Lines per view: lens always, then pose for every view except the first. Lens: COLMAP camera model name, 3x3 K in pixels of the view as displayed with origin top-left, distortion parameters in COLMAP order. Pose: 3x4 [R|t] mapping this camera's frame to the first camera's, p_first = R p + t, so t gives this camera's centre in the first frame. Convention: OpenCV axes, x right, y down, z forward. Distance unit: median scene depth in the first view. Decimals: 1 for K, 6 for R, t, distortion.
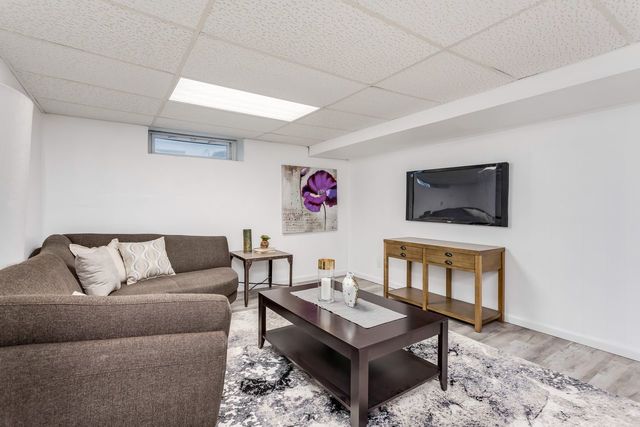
lens RADIAL K [[305.9, 0, 321.6], [0, 305.9, 213.4], [0, 0, 1]] dist [0.008731, 0.000708]
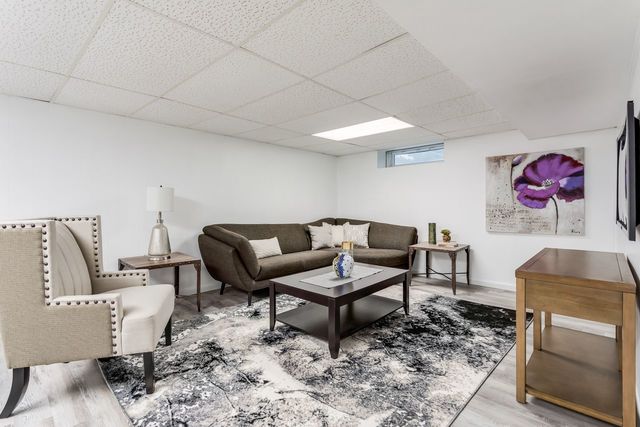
lens RADIAL K [[305.9, 0, 320.4], [0, 305.9, 211.9], [0, 0, 1]] dist [0.008731, 0.000708]
pose [[0.212834, 0.016708, -0.976946, 0.648833], [-0.019048, 0.999735, 0.012948, 0.003930], [0.976903, 0.015853, 0.213096, 0.299089]]
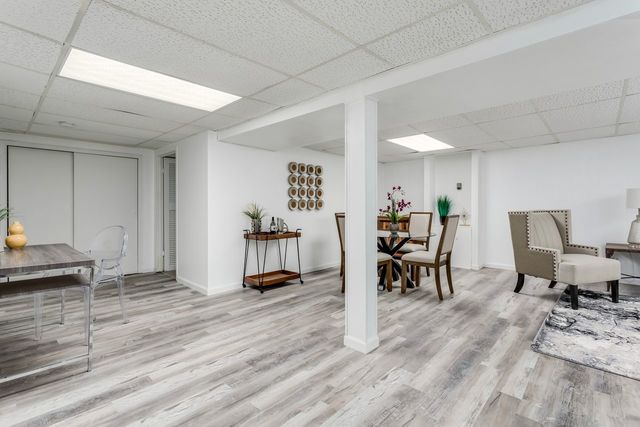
lens RADIAL K [[305.9, 0, 315.0], [0, 305.9, 206.4], [0, 0, 1]] dist [0.008731, 0.000708]
pose [[-0.973533, 0.004076, -0.228511, 0.971968], [-0.003812, 0.999412, 0.034068, -0.012965], [0.228515, 0.034037, -0.972945, 0.733426]]
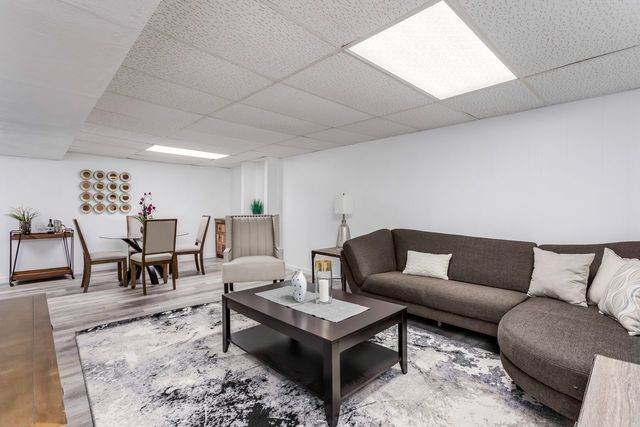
lens RADIAL K [[305.9, 0, 320.1], [0, 305.9, 210.9], [0, 0, 1]] dist [0.008731, 0.000708]
pose [[-0.988795, 0.003104, -0.149247, 0.085955], [-0.003330, 0.999077, 0.042837, -0.025762], [0.149242, 0.042854, -0.987872, 0.983001]]
